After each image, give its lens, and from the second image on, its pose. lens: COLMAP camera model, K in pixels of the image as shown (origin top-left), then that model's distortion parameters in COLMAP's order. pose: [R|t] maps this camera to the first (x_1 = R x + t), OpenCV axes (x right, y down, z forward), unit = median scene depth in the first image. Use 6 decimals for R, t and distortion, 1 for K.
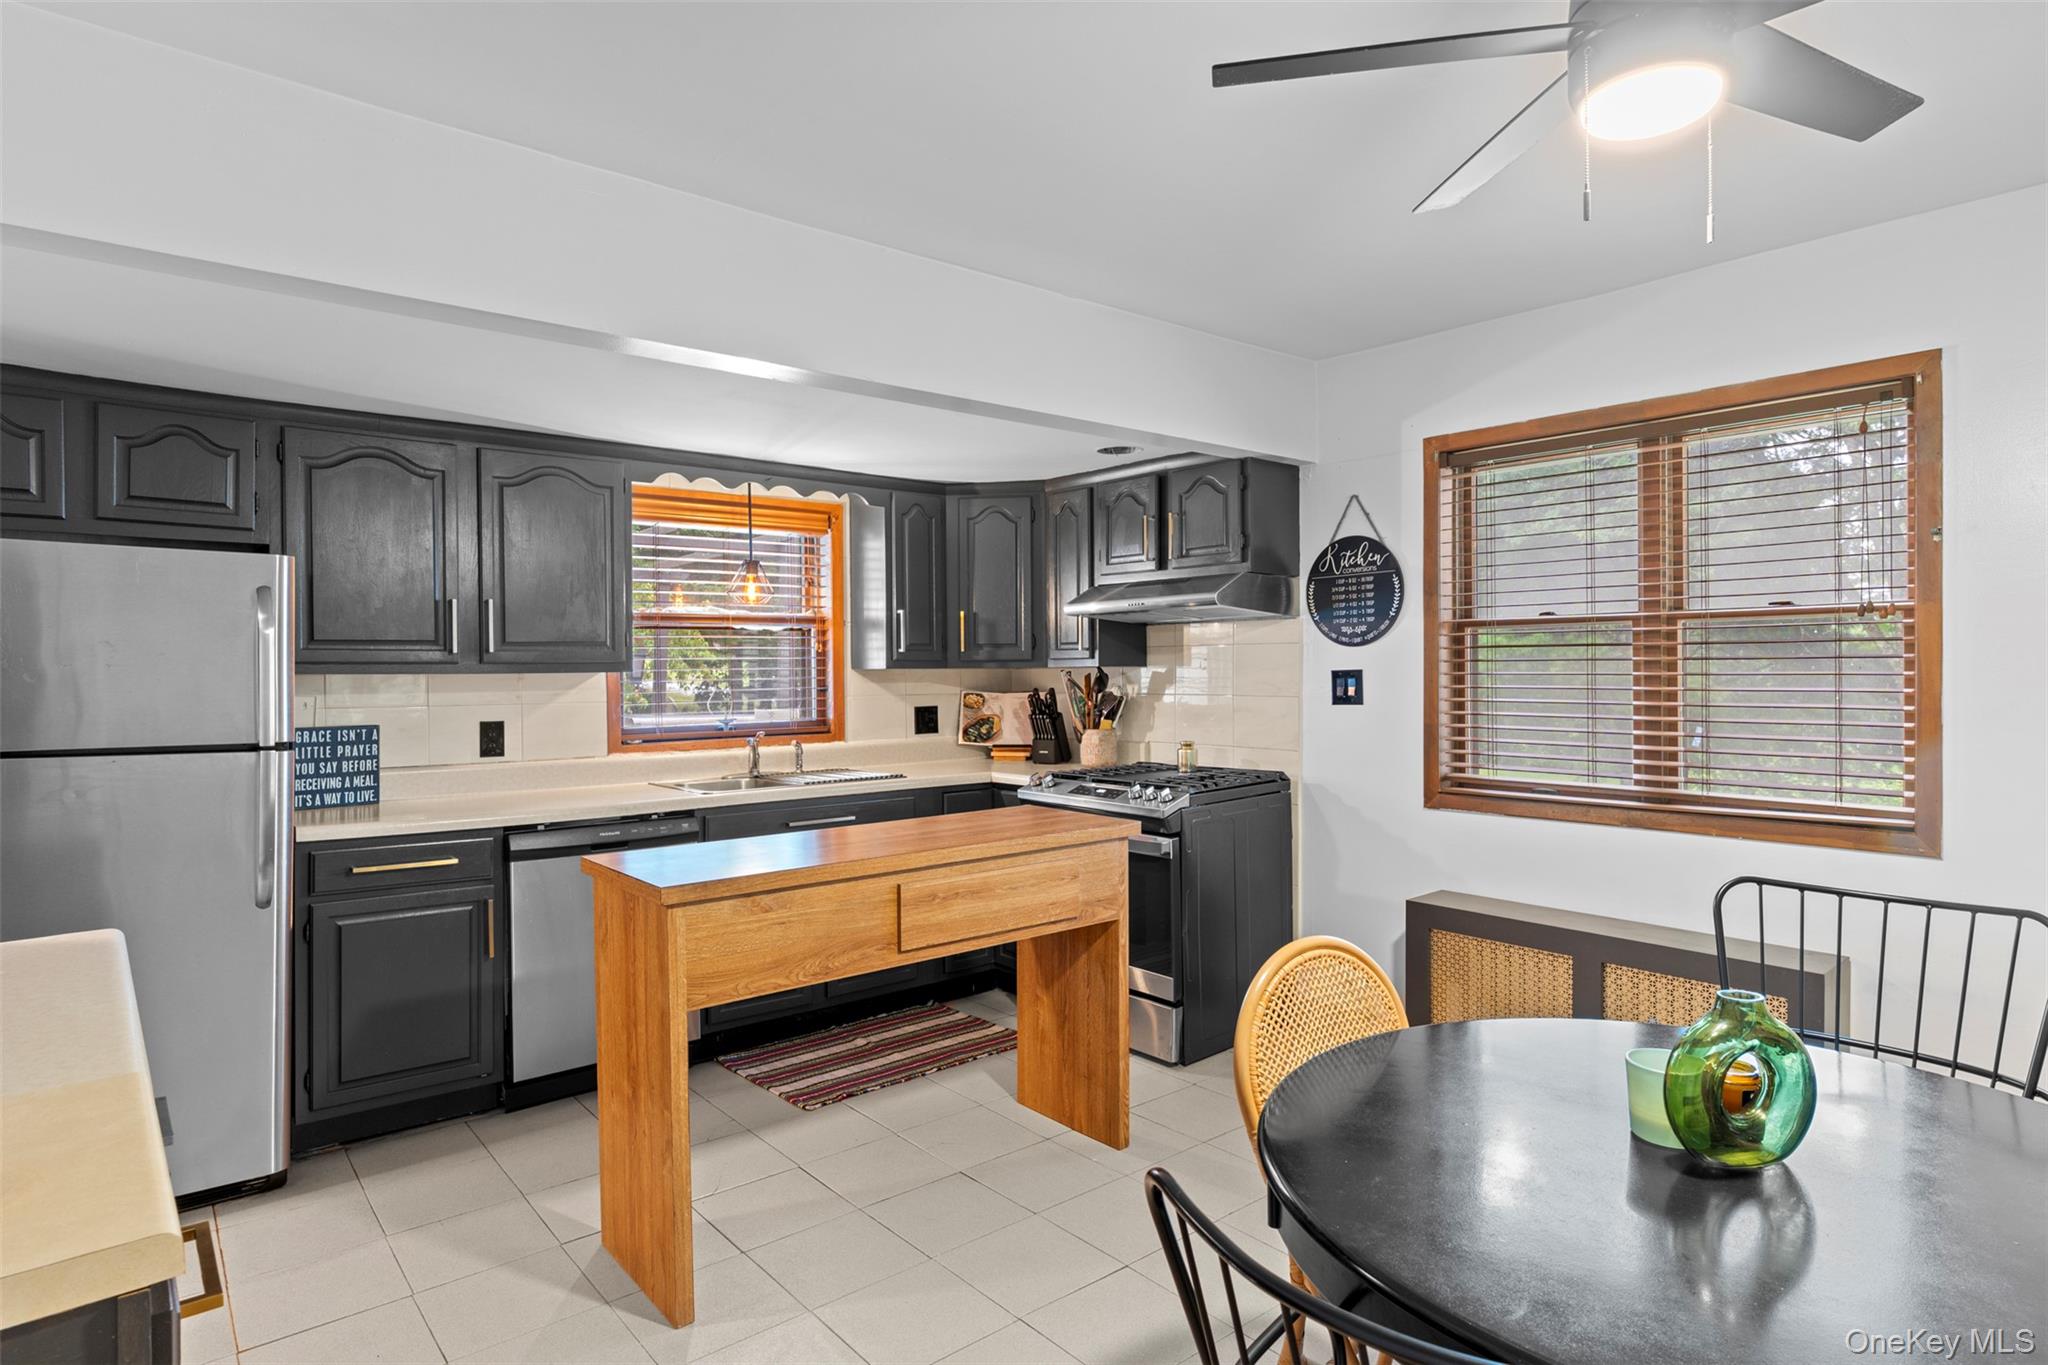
lens RADIAL K [[1118.6, 0, 1021.3], [0, 1118.6, 679.7], [0, 0, 1]] dist [-0.012784, 0.000825]
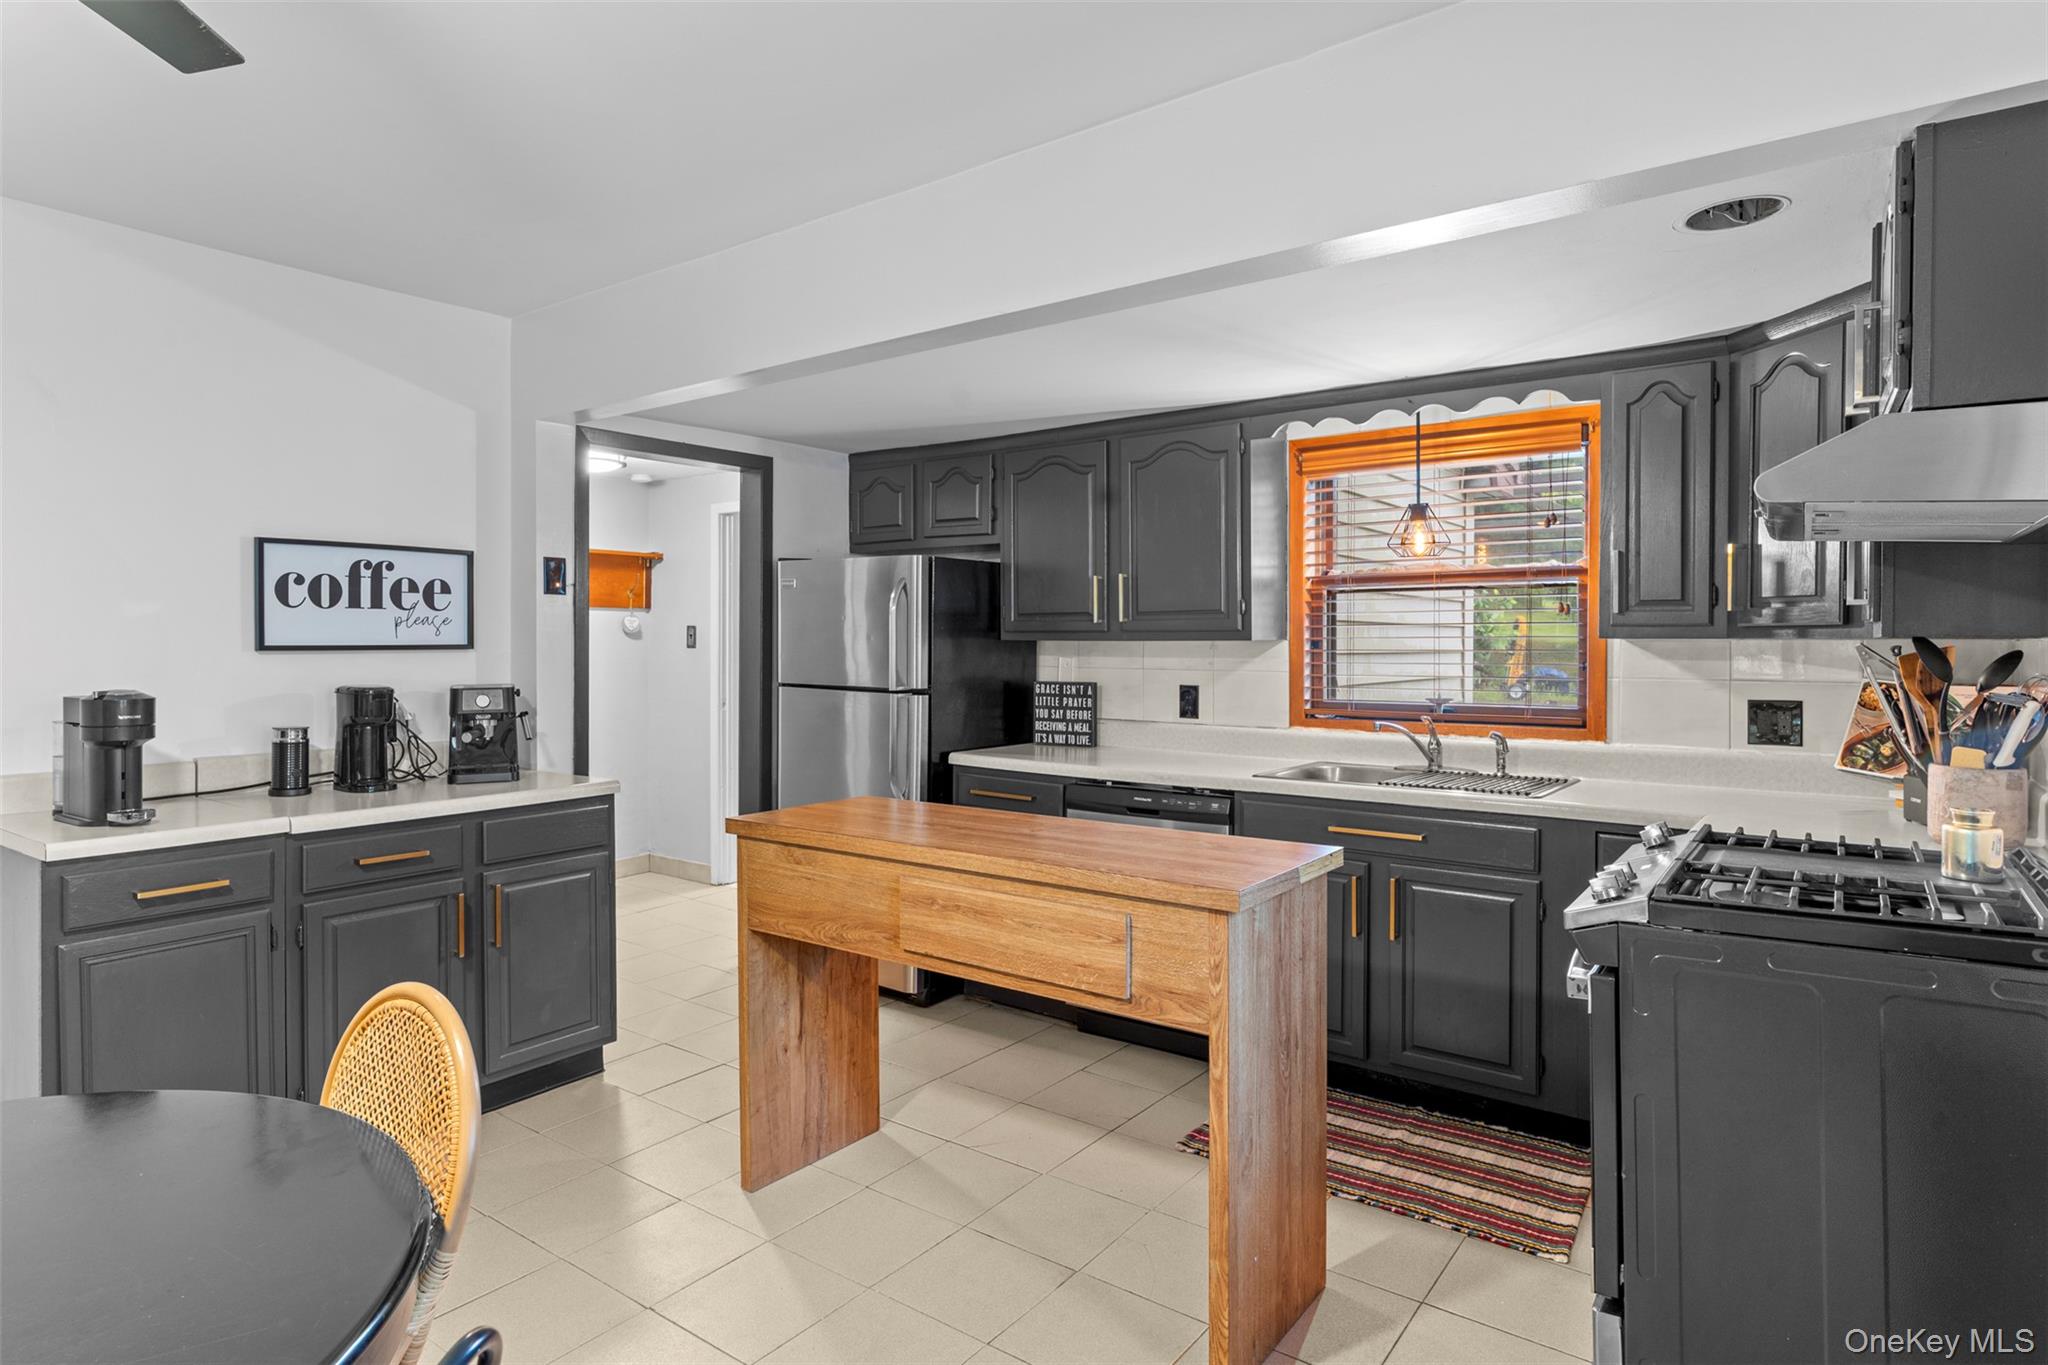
lens RADIAL K [[1118.6, 0, 987.1], [0, 1118.6, 641.4], [0, 0, 1]] dist [-0.012784, 0.000825]
pose [[0.218975, 0.011173, -0.975667, 0.543890], [-0.009244, 0.999913, 0.009376, -0.013445], [0.975687, 0.006966, 0.219059, 0.583191]]
